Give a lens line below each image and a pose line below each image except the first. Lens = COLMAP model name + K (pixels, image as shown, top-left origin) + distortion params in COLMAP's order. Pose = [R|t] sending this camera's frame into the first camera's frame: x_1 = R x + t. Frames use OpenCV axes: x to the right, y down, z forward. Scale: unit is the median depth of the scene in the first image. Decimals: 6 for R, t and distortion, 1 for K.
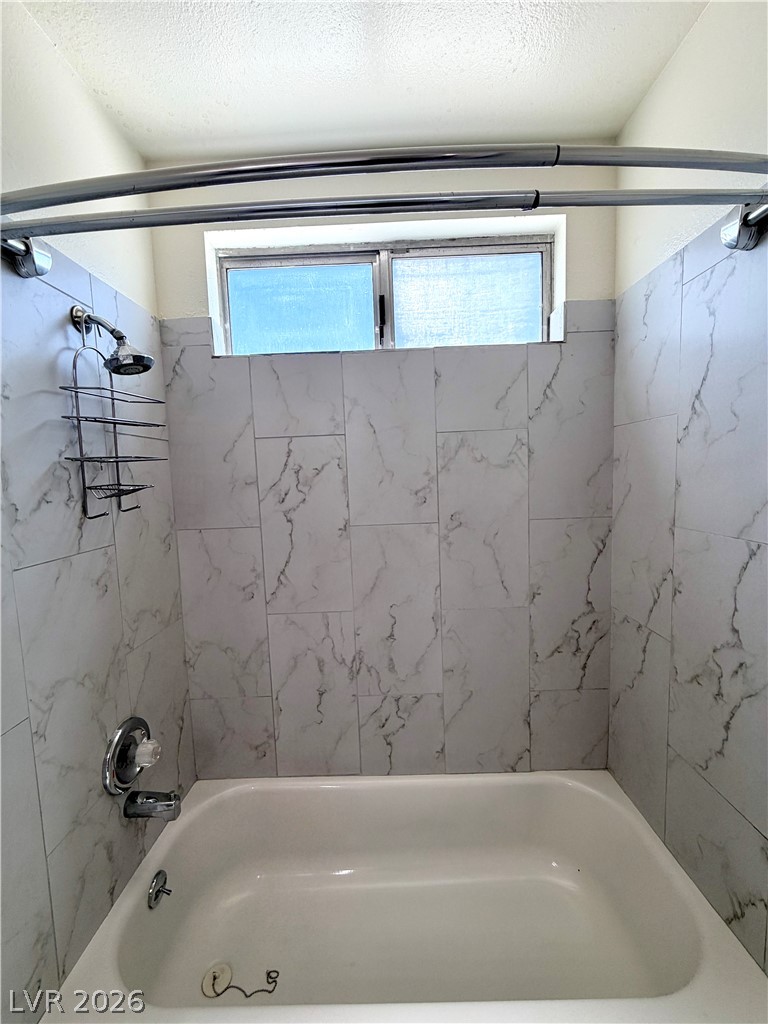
lens RADIAL K [[409.1, 0, 383.3], [0, 409.1, 509.9], [0, 0, 1]] dist [-0.002375, 0.000627]
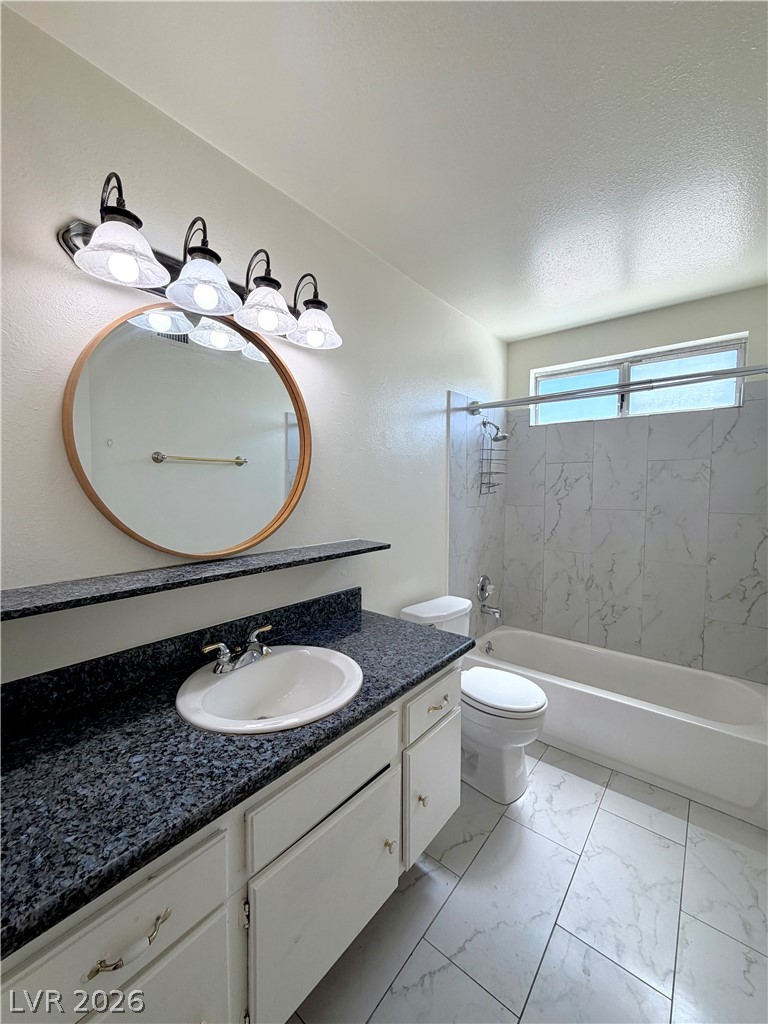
lens RADIAL K [[409.1, 0, 384.3], [0, 409.1, 508.7], [0, 0, 1]] dist [-0.002375, 0.000627]
pose [[0.780517, 0.073340, -0.620817, 0.351300], [-0.085963, 0.996252, 0.009616, 0.104442], [0.619196, 0.045862, 0.783896, -1.119003]]
